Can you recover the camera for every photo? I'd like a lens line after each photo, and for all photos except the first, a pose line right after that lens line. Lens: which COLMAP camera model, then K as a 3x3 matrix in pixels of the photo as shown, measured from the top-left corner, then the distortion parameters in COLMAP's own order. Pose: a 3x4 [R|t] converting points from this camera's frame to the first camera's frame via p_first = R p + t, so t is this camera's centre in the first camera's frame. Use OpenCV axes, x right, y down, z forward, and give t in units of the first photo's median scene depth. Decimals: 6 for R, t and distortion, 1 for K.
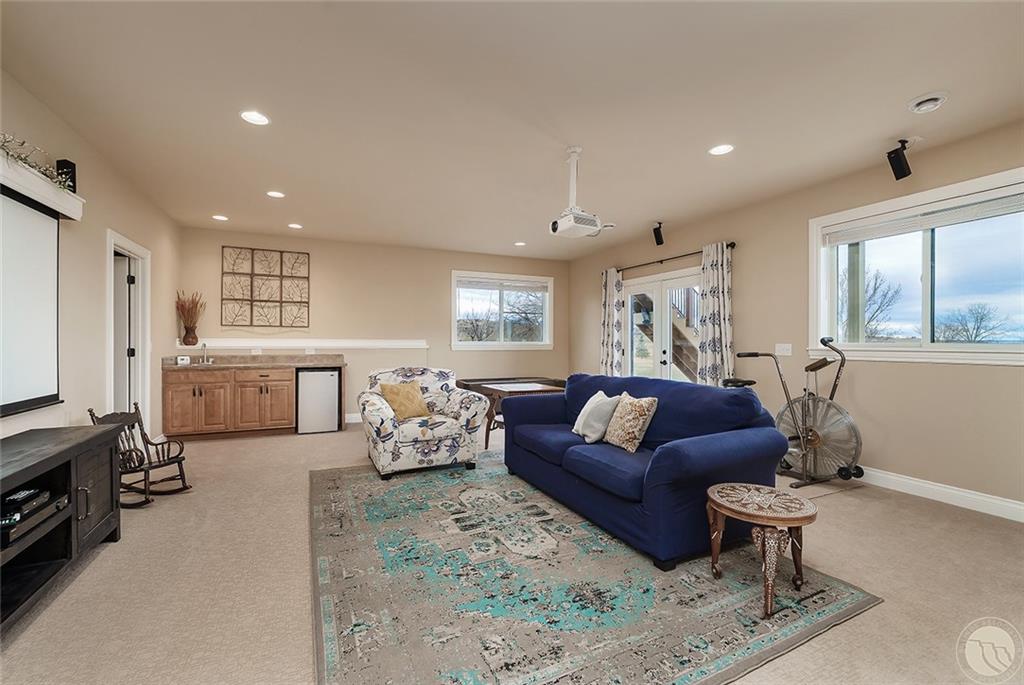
lens RADIAL K [[430.7, 0, 512.0], [0, 430.7, 342.5], [0, 0, 1]] dist [-0.000948, -0.000035]
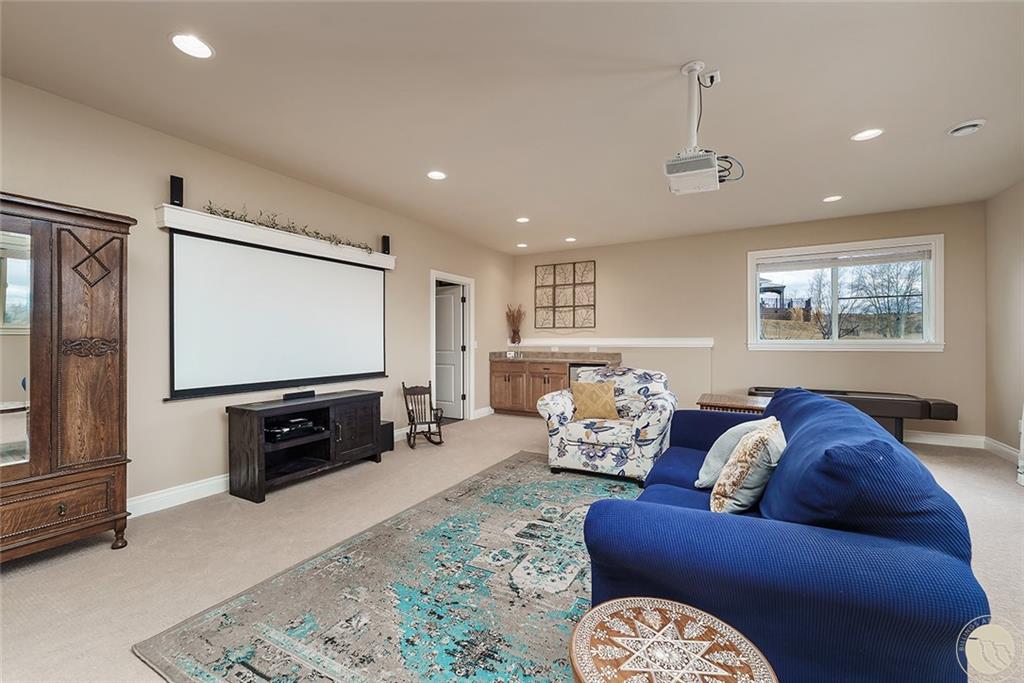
lens RADIAL K [[424.0, 0, 510.6], [0, 424.0, 337.8], [0, 0, 1]] dist [-0.000009, -0.000148]
pose [[0.586137, -0.009598, -0.810155, 0.455164], [0.003901, 0.999952, -0.009024, 0.000226], [0.810202, 0.002129, 0.586146, 0.298254]]
